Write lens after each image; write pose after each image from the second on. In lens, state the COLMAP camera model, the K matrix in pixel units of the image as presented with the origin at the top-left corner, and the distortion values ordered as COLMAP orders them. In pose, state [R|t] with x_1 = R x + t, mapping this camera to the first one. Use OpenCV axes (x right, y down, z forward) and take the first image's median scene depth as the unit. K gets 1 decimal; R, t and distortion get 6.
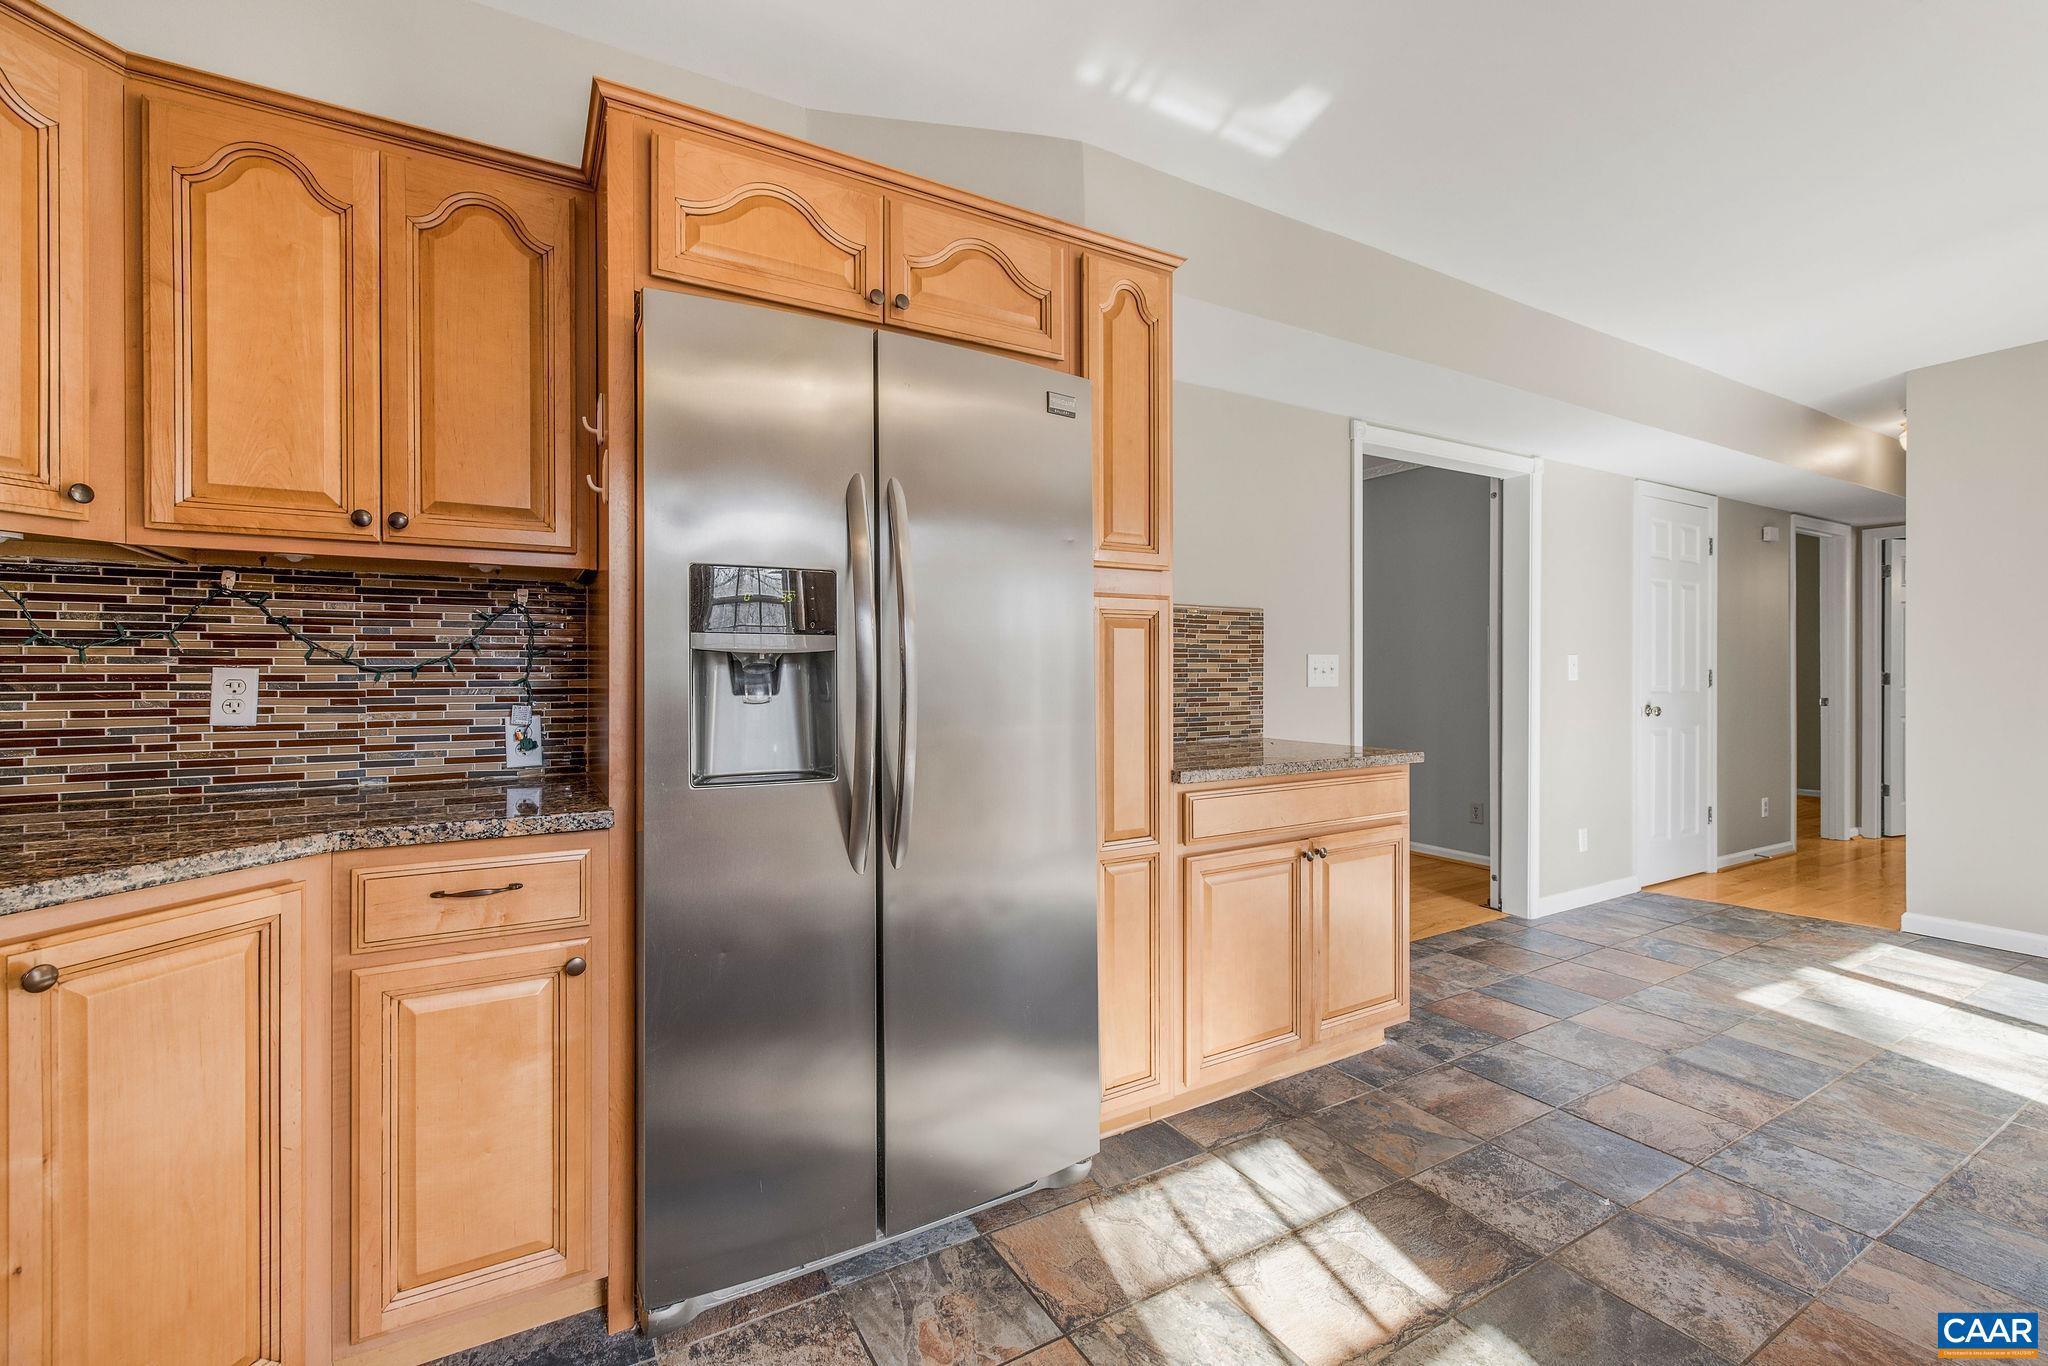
lens RADIAL K [[875.2, 0, 1004.0], [0, 875.2, 683.0], [0, 0, 1]] dist [0.000069, 0.001390]
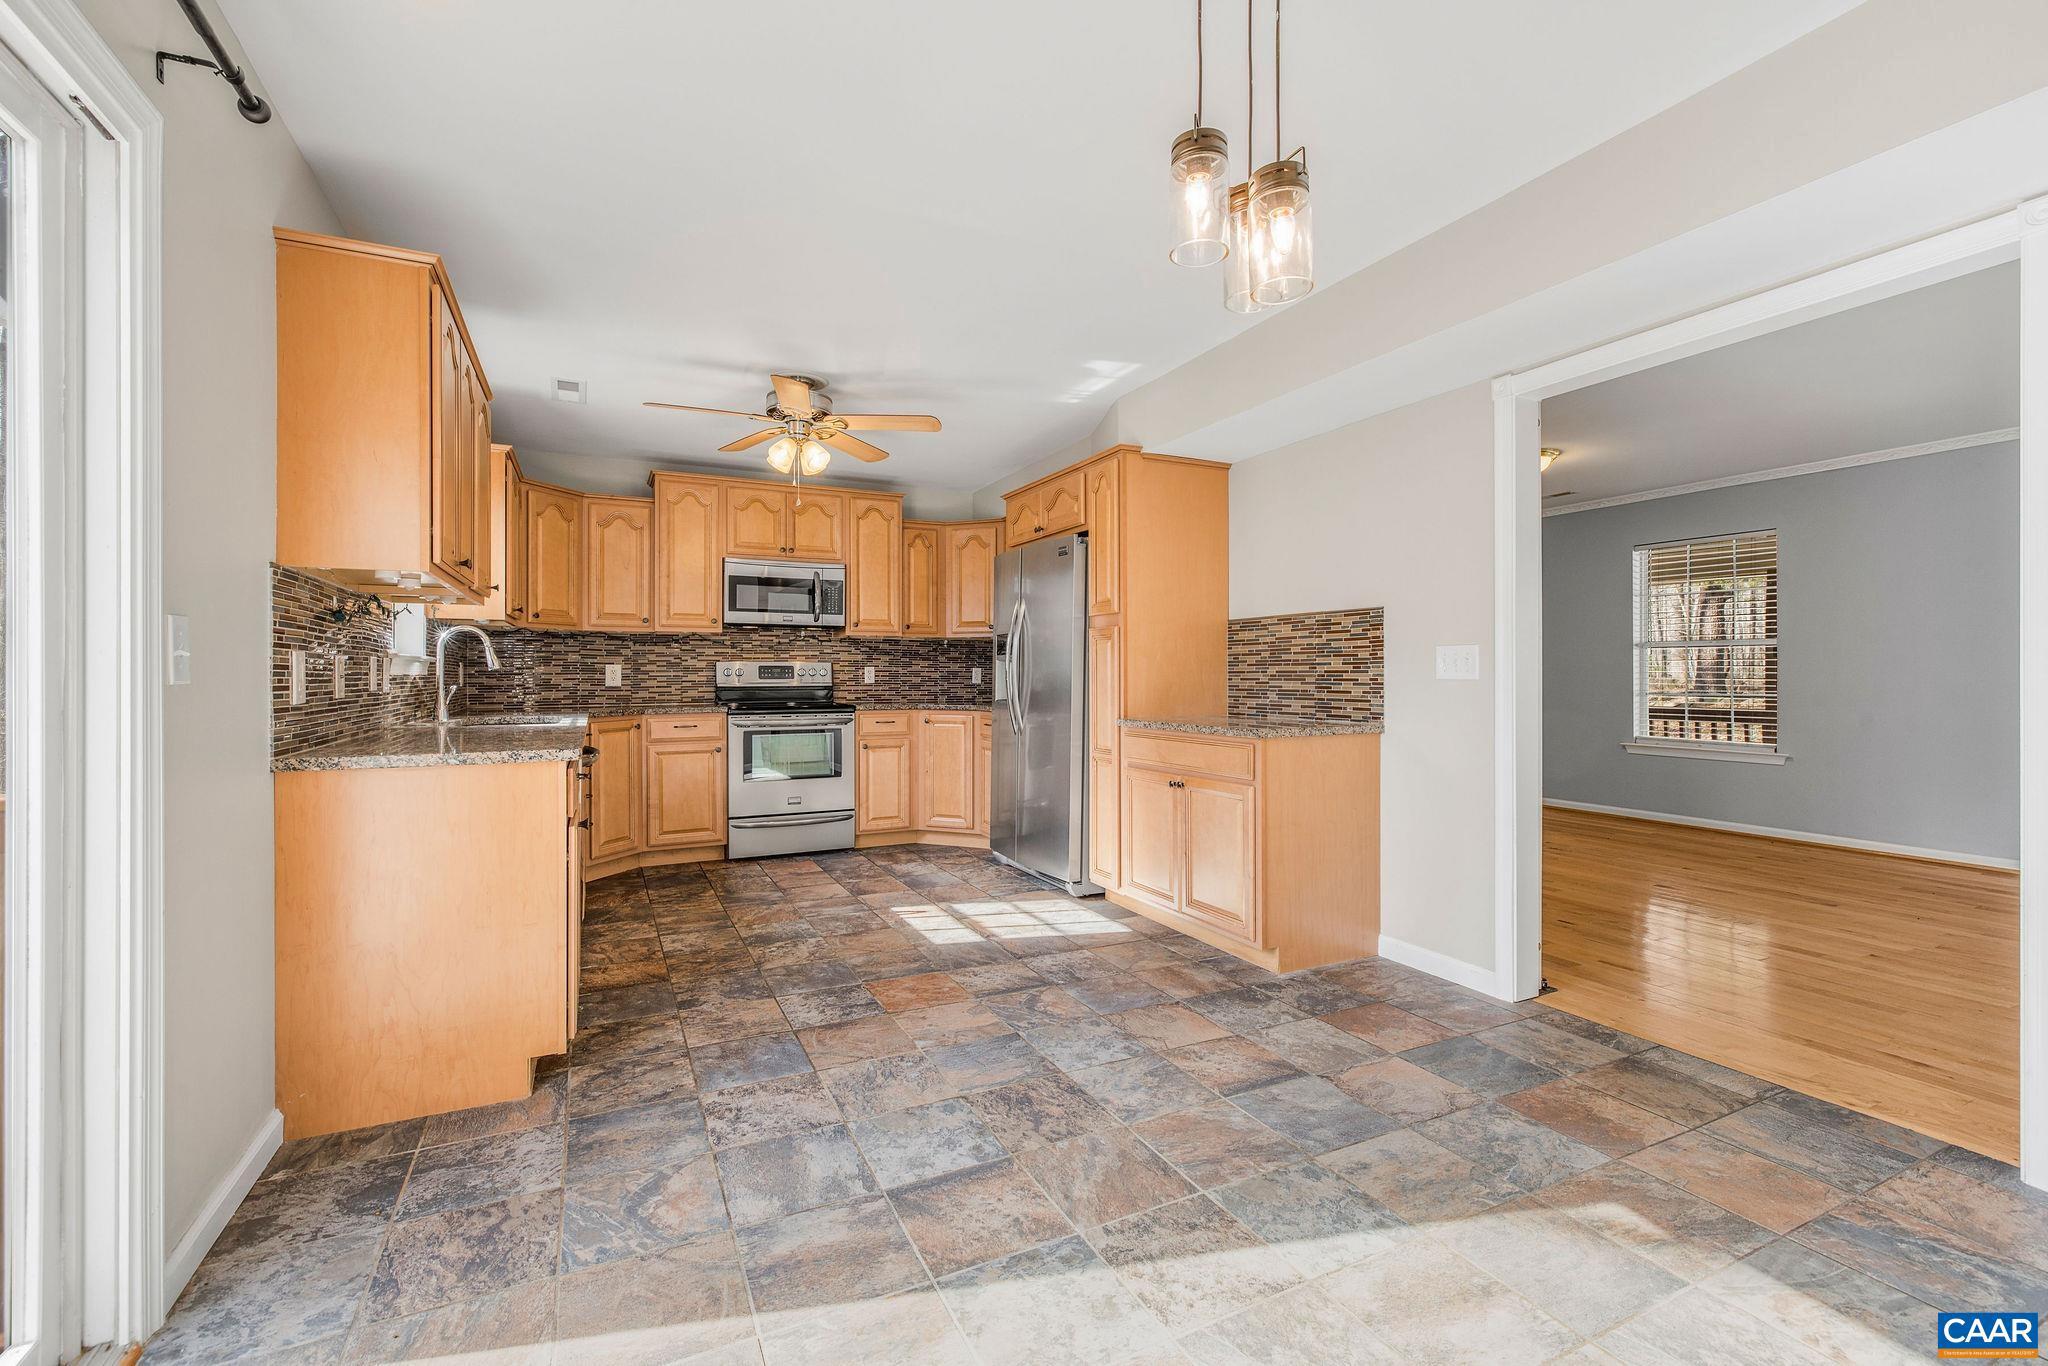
lens RADIAL K [[875.2, 0, 1012.1], [0, 875.2, 679.3], [0, 0, 1]] dist [0.000069, 0.001390]
pose [[-0.085635, 0.004759, -0.996315, 1.764293], [-0.012352, 0.999907, 0.005838, 0.006656], [0.996250, 0.012807, -0.085568, 0.782638]]
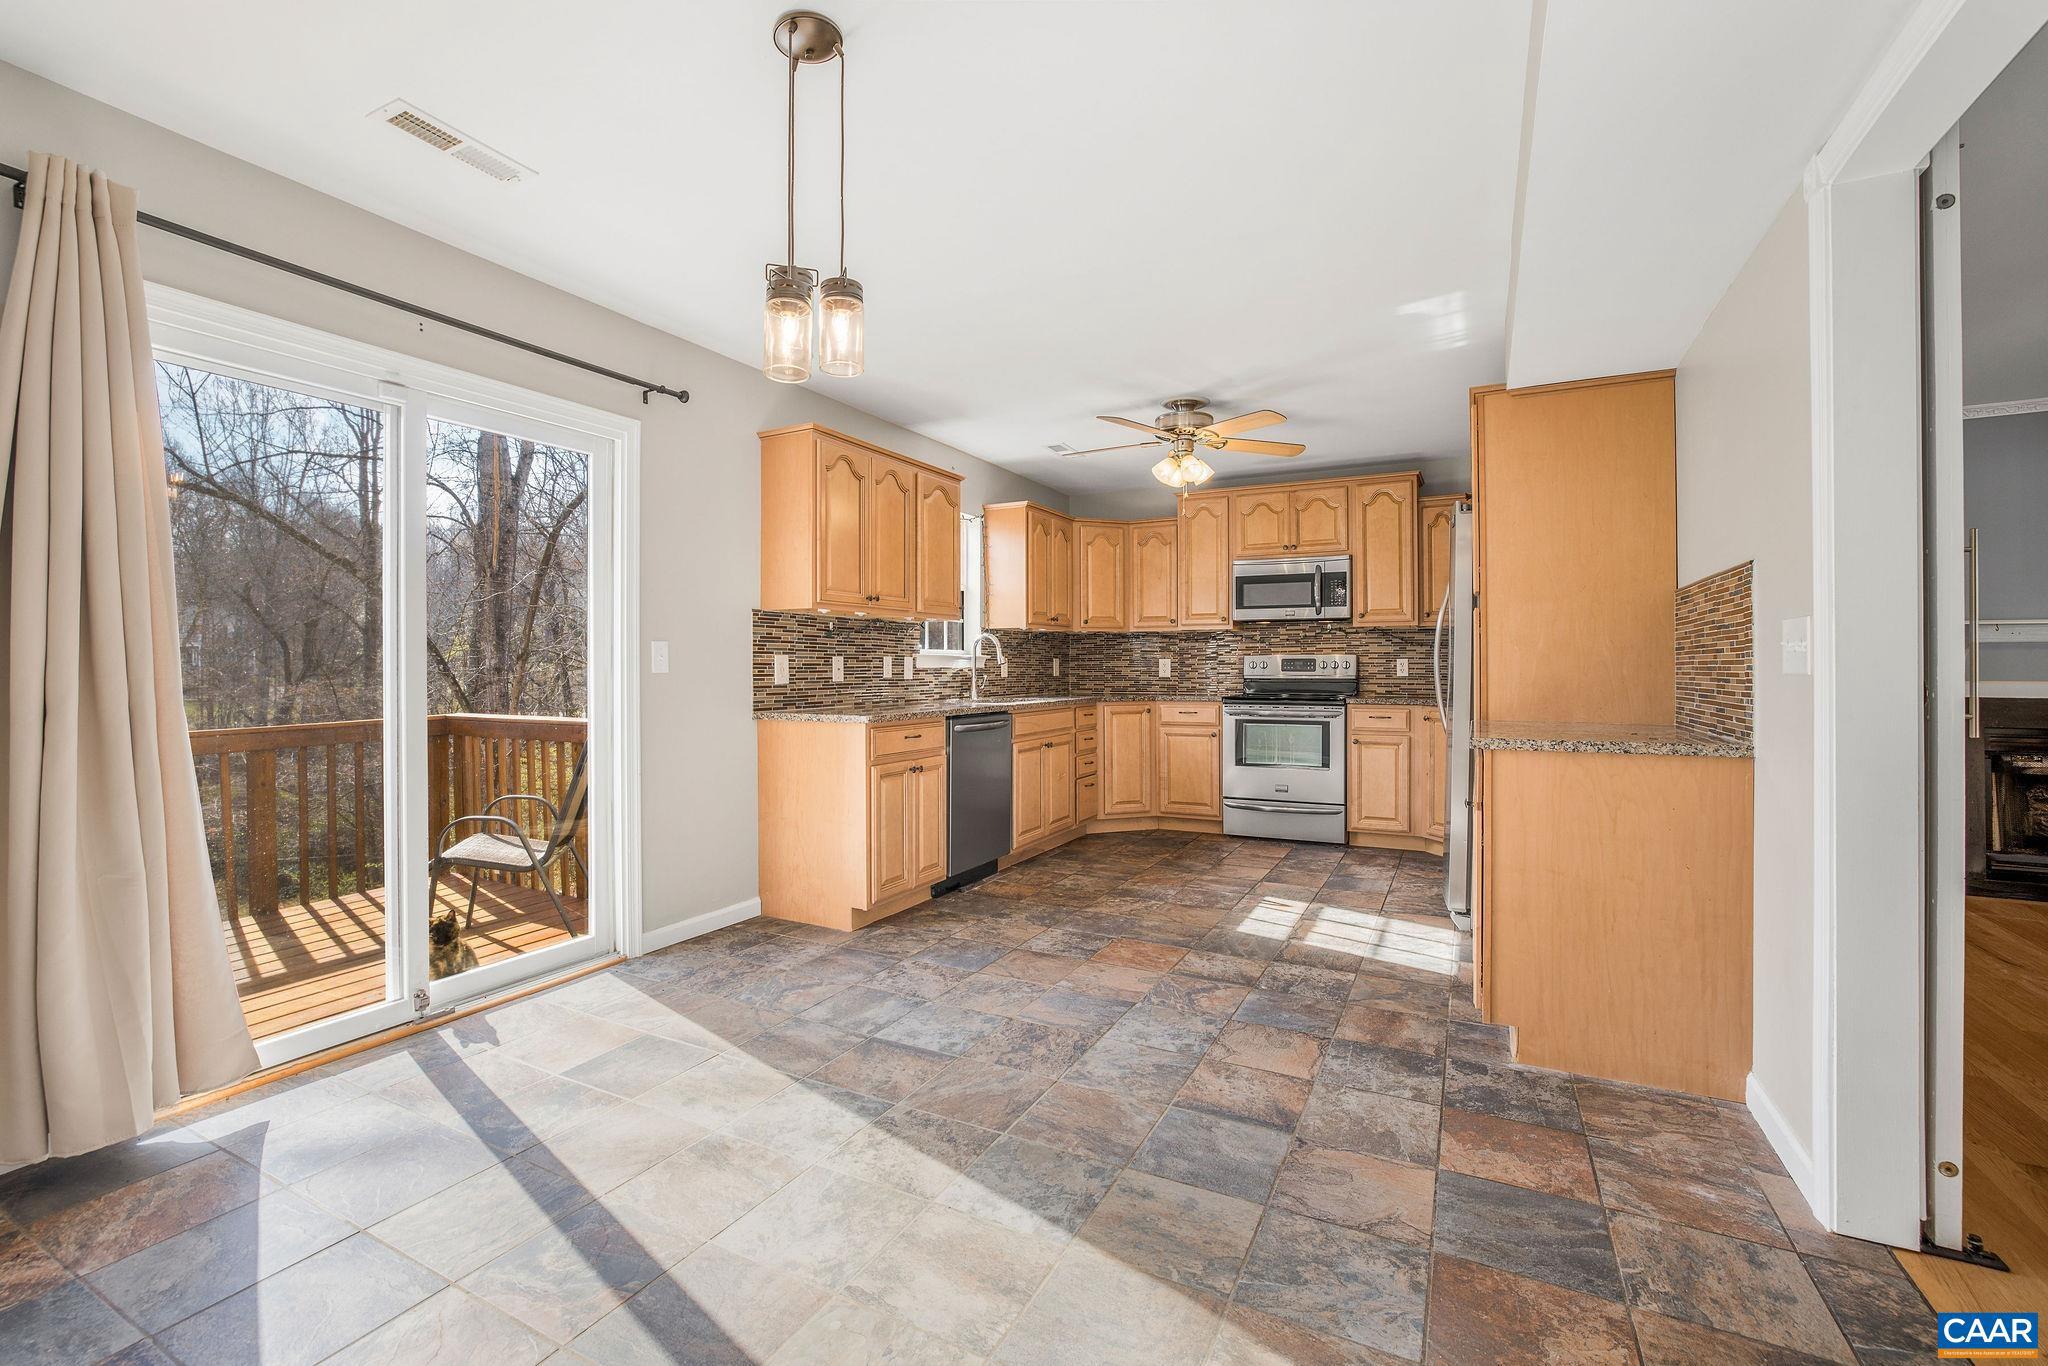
lens RADIAL K [[875.2, 0, 1013.8], [0, 875.2, 673.4], [0, 0, 1]] dist [0.000069, 0.001390]
pose [[-0.848180, 0.004576, -0.529688, 1.443426], [-0.005906, 0.999819, 0.018094, -0.006491], [0.529675, 0.018476, -0.847999, 1.582840]]
